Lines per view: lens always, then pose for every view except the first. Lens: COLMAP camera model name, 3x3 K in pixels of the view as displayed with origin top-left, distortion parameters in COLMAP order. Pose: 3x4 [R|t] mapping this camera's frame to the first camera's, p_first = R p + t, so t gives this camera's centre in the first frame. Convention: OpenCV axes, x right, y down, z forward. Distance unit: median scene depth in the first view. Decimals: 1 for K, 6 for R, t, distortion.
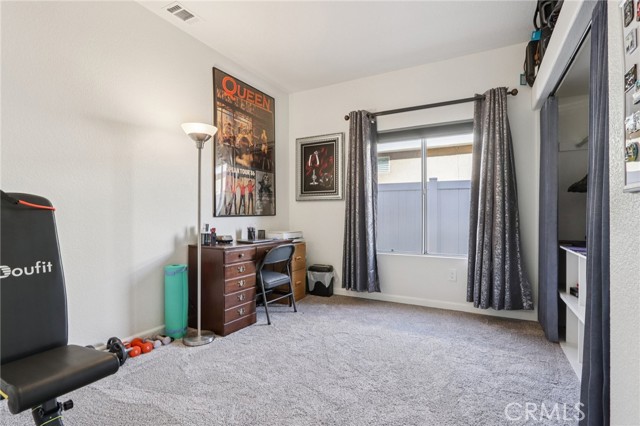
lens RADIAL K [[298.2, 0, 320.5], [0, 298.2, 212.1], [0, 0, 1]] dist [-0.003726, -0.000022]
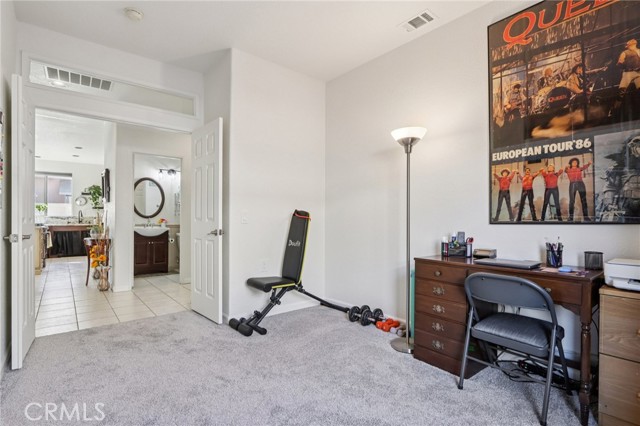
lens RADIAL K [[308.9, 0, 320.0], [0, 308.9, 213.0], [0, 0, 1]] dist [-0.001963, -0.000039]
pose [[-0.342113, -0.010165, -0.939604, 0.478110], [0.011414, 0.999823, -0.014972, -0.003505], [0.939590, -0.015847, -0.341936, 0.784908]]
